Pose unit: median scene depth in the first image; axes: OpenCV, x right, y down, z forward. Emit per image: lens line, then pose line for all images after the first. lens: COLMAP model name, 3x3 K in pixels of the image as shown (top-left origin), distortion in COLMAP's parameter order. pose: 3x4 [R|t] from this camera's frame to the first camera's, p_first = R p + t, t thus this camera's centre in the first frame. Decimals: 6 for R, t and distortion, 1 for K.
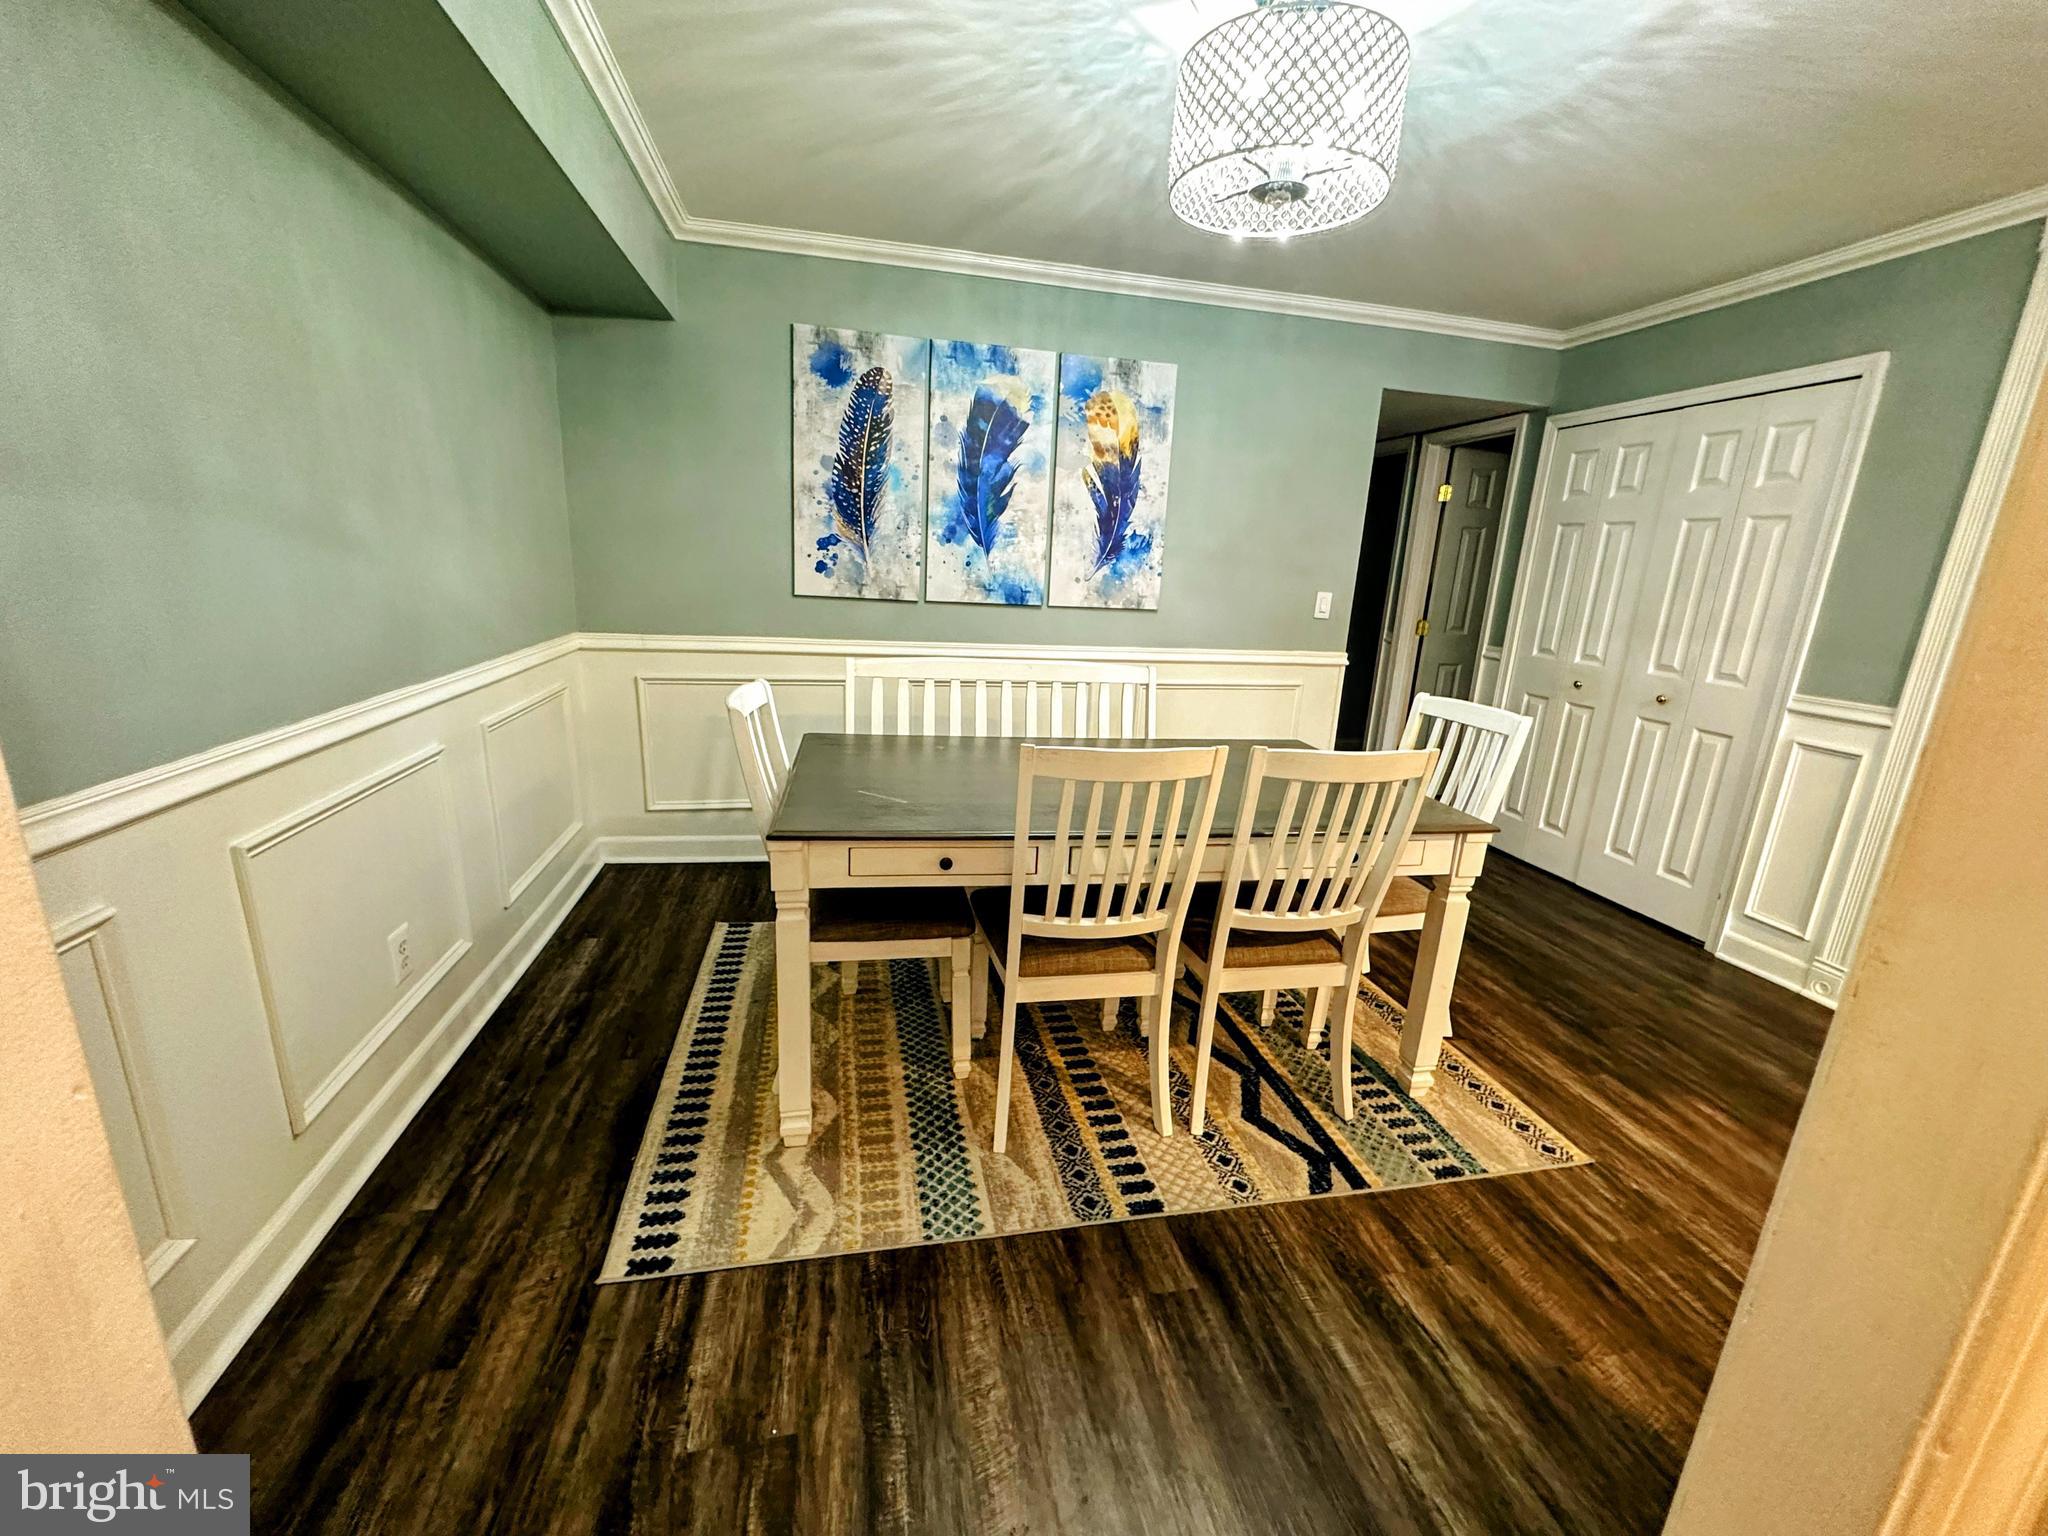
lens RADIAL K [[823.1, 0, 1028.5], [0, 823.1, 773.8], [0, 0, 1]] dist [0.000075, 0.000868]
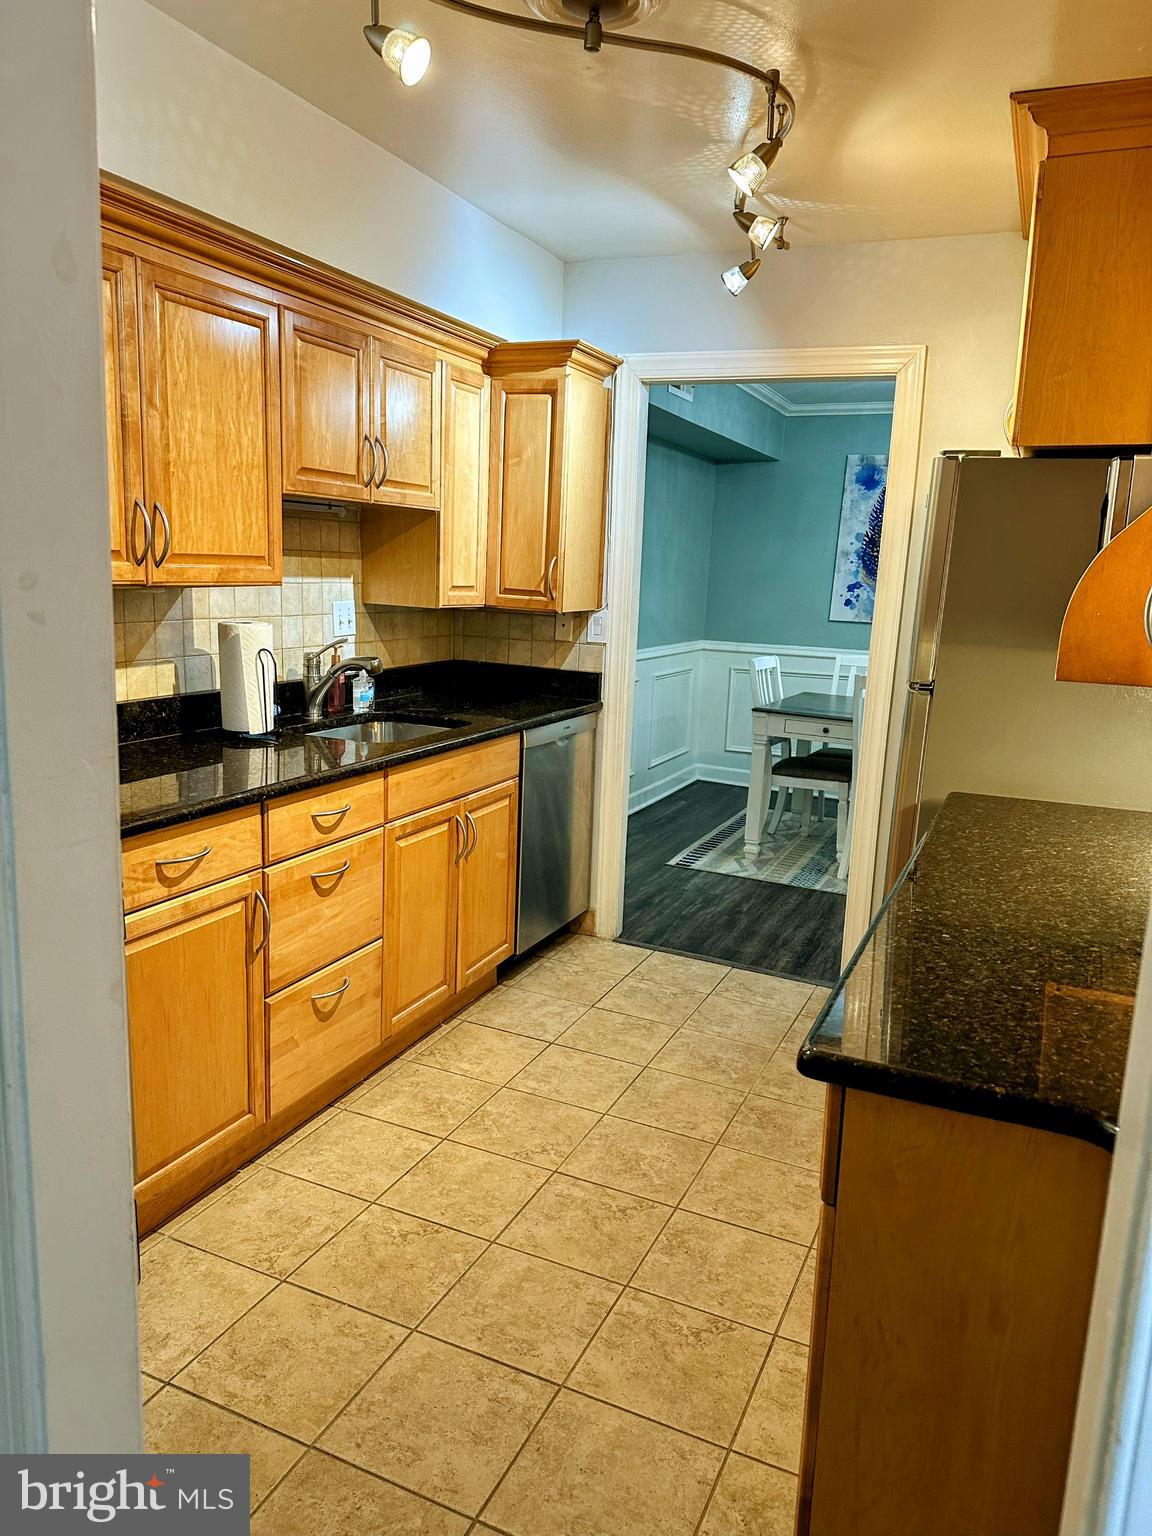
lens RADIAL K [[1077.9, 0, 567.5], [0, 1077.9, 768.6], [0, 0, 1]] dist [0.081572, -0.080212]
pose [[0.800714, 0.091053, -0.592086, 0.933704], [-0.151790, 0.986964, -0.053496, 0.407970], [0.579497, 0.132708, 0.804097, -1.503433]]
